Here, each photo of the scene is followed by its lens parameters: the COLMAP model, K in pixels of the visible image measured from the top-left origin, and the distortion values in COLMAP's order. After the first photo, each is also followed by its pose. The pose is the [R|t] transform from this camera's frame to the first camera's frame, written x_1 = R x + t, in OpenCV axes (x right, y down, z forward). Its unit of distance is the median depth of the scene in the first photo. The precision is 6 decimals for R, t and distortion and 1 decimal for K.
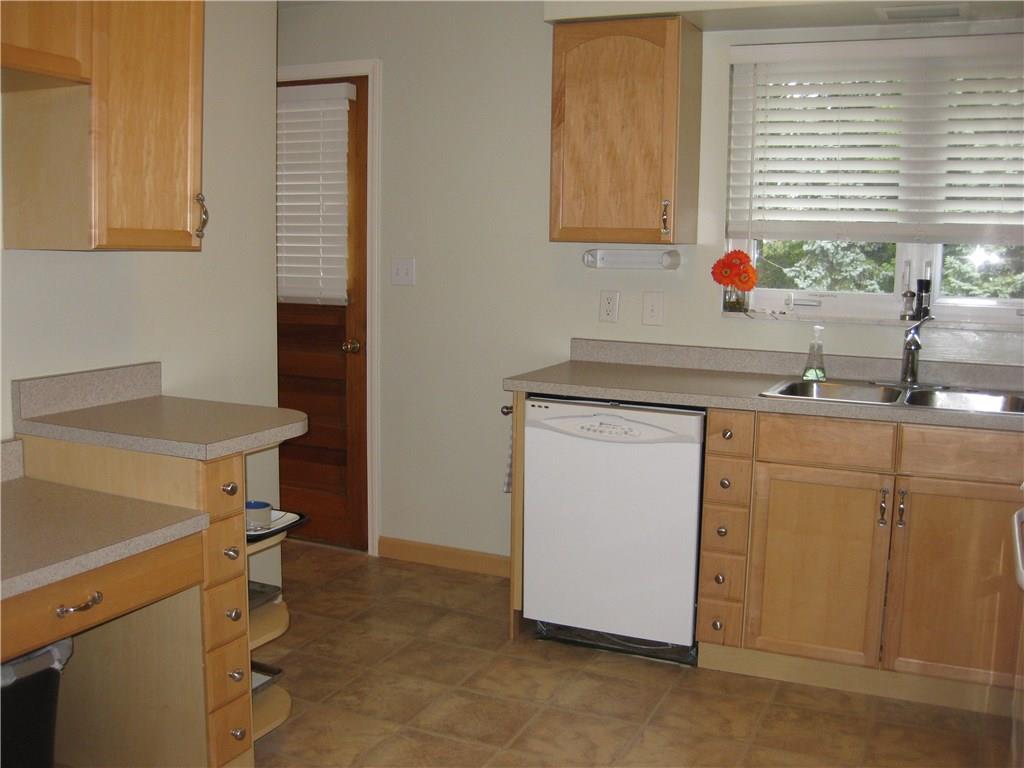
lens RADIAL K [[1054.5, 0, 512.0], [0, 1054.5, 382.5], [0, 0, 1]] dist [-0.136429, 0.000000]
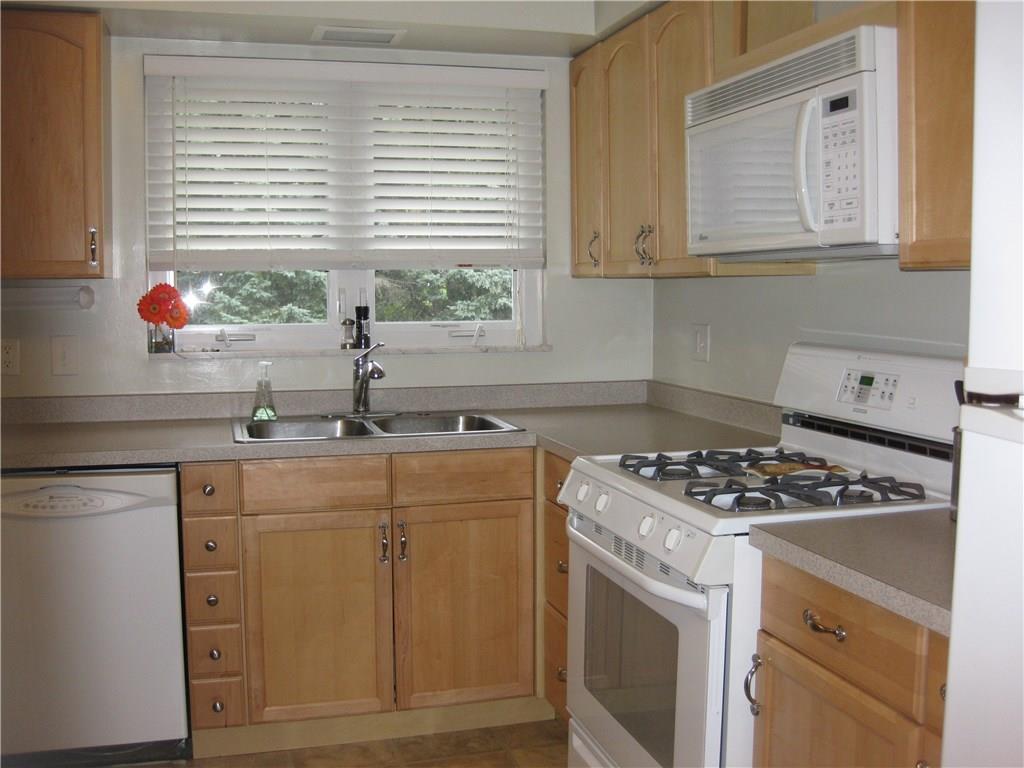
lens RADIAL K [[1054.5, 0, 511.9], [0, 1054.5, 386.2], [0, 0, 1]] dist [-0.136429, 0.000000]
pose [[0.759015, -0.078012, 0.646382, -0.147252], [0.100529, 0.994932, 0.002032, -0.012352], [-0.643265, 0.063438, 0.763011, 0.152371]]
